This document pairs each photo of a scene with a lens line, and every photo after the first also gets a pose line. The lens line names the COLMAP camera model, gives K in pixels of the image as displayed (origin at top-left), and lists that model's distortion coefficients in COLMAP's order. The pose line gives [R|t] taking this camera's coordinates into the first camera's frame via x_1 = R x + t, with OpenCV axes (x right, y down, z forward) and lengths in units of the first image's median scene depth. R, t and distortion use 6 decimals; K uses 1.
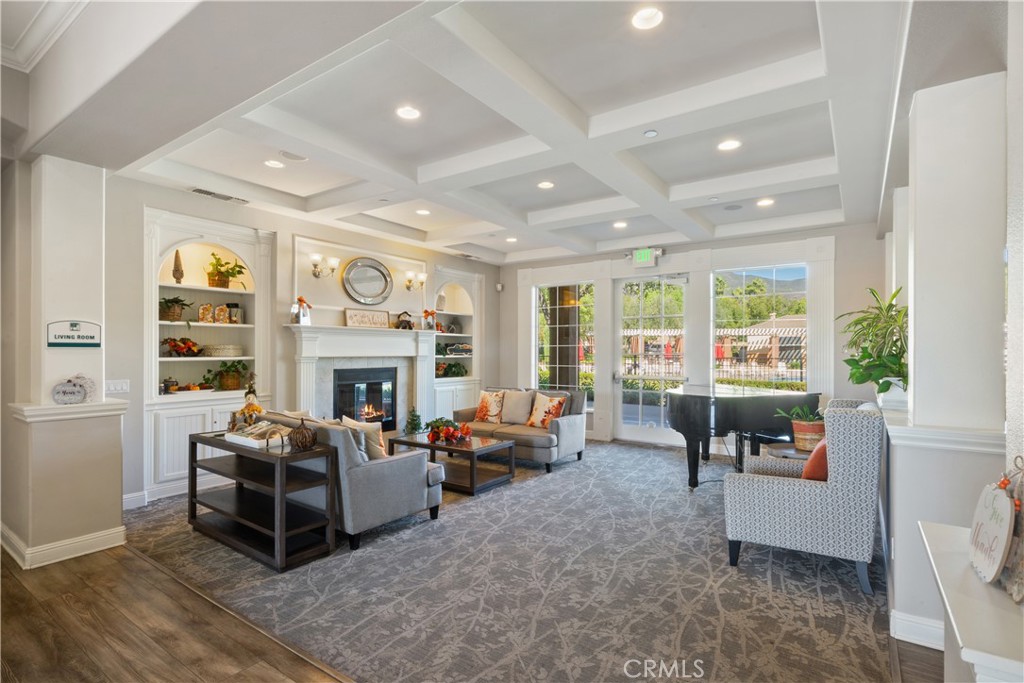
lens RADIAL K [[510.1, 0, 515.1], [0, 510.1, 342.8], [0, 0, 1]] dist [0.002322, 0.000392]
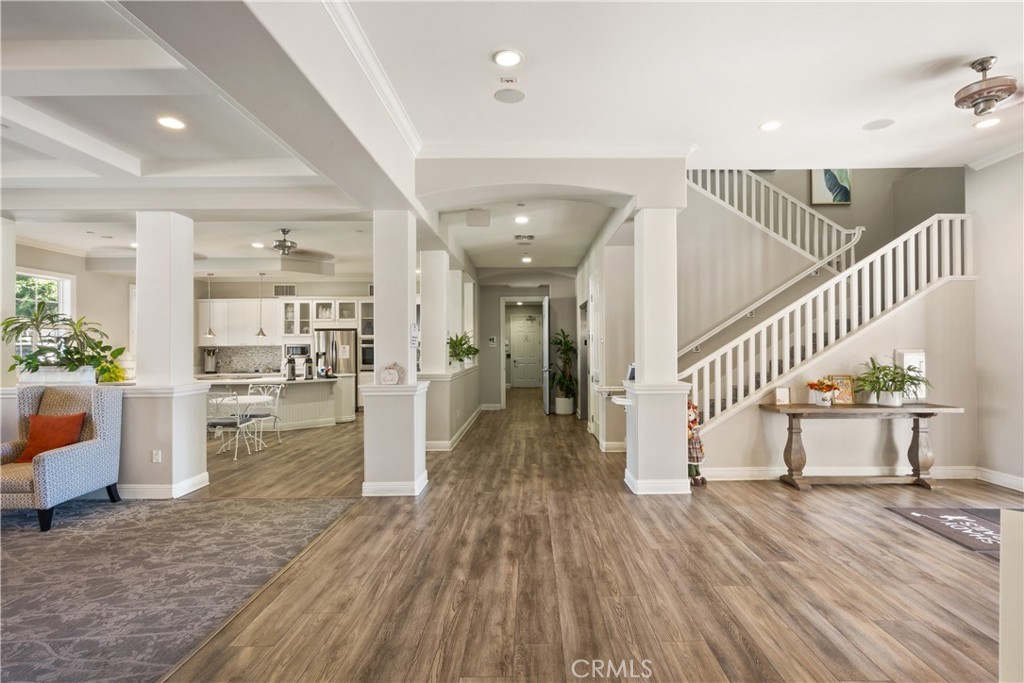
lens RADIAL K [[510.1, 0, 514.4], [0, 510.1, 344.9], [0, 0, 1]] dist [0.002322, 0.000392]
pose [[-0.549217, 0.003563, 0.835672, -1.382045], [-0.000587, 0.999989, -0.004649, 0.013195], [-0.835680, -0.003044, -0.549209, 0.892381]]
